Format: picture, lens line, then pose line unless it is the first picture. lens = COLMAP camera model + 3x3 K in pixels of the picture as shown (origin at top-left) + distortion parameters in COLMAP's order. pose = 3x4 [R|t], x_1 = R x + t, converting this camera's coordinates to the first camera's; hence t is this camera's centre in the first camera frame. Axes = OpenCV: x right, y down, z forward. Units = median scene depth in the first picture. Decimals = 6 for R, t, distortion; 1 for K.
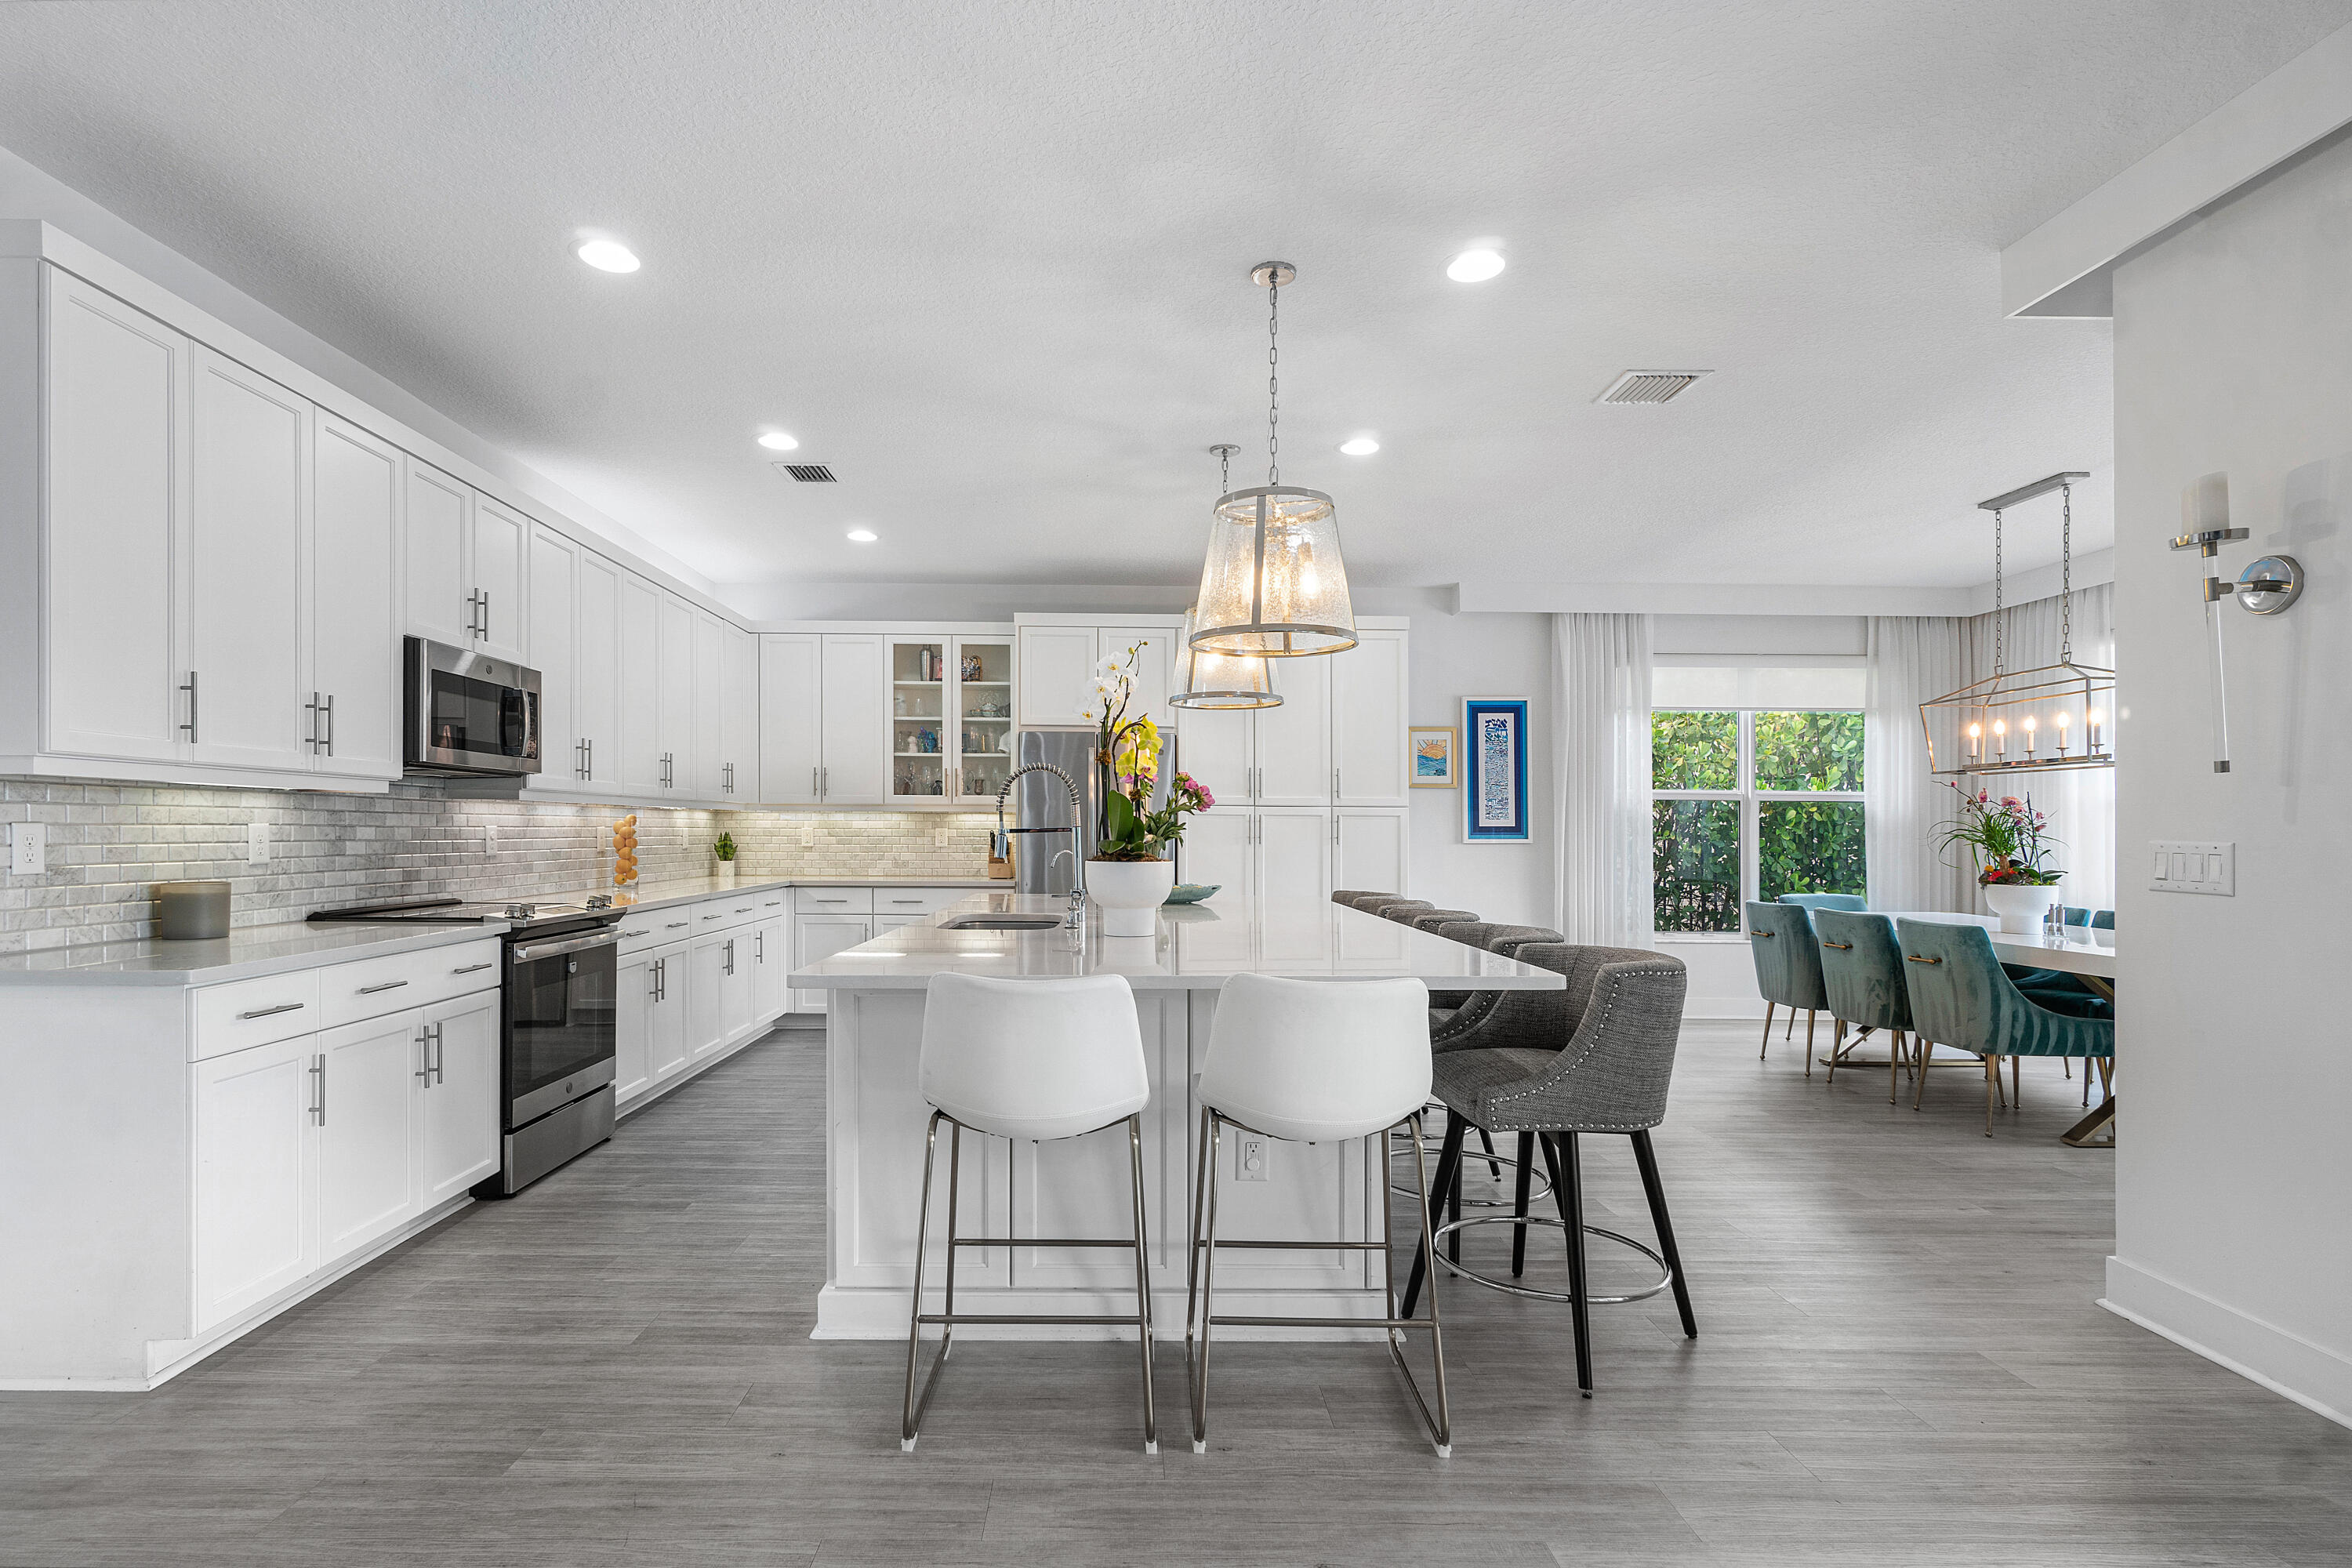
lens RADIAL K [[1176.5, 0, 1106.8], [0, 1176.5, 818.3], [0, 0, 1]] dist [0.003326, 0.000785]
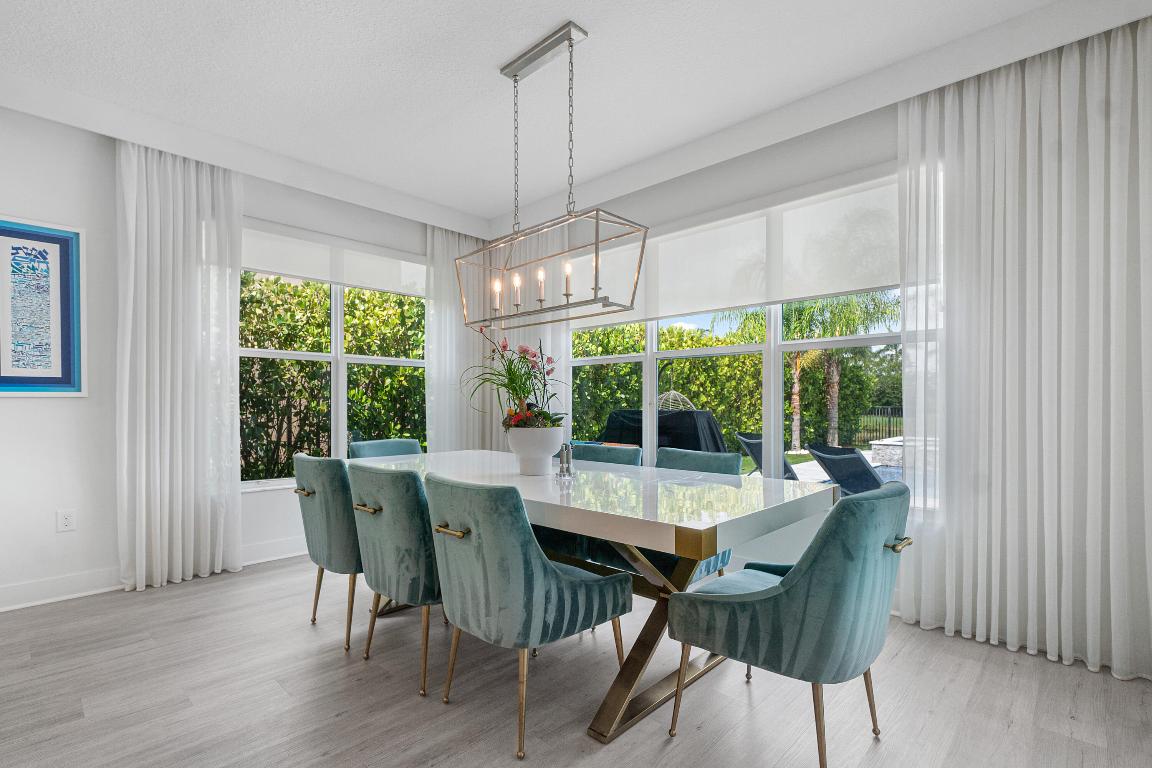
lens RADIAL K [[535.1, 0, 576.7], [0, 535.1, 401.9], [0, 0, 1]] dist [0.000889, 0.000040]
pose [[0.693625, -0.002189, 0.720333, 0.442772], [-0.001634, 0.999988, 0.004612, 0.030800], [-0.720335, -0.004376, 0.693613, 0.621387]]
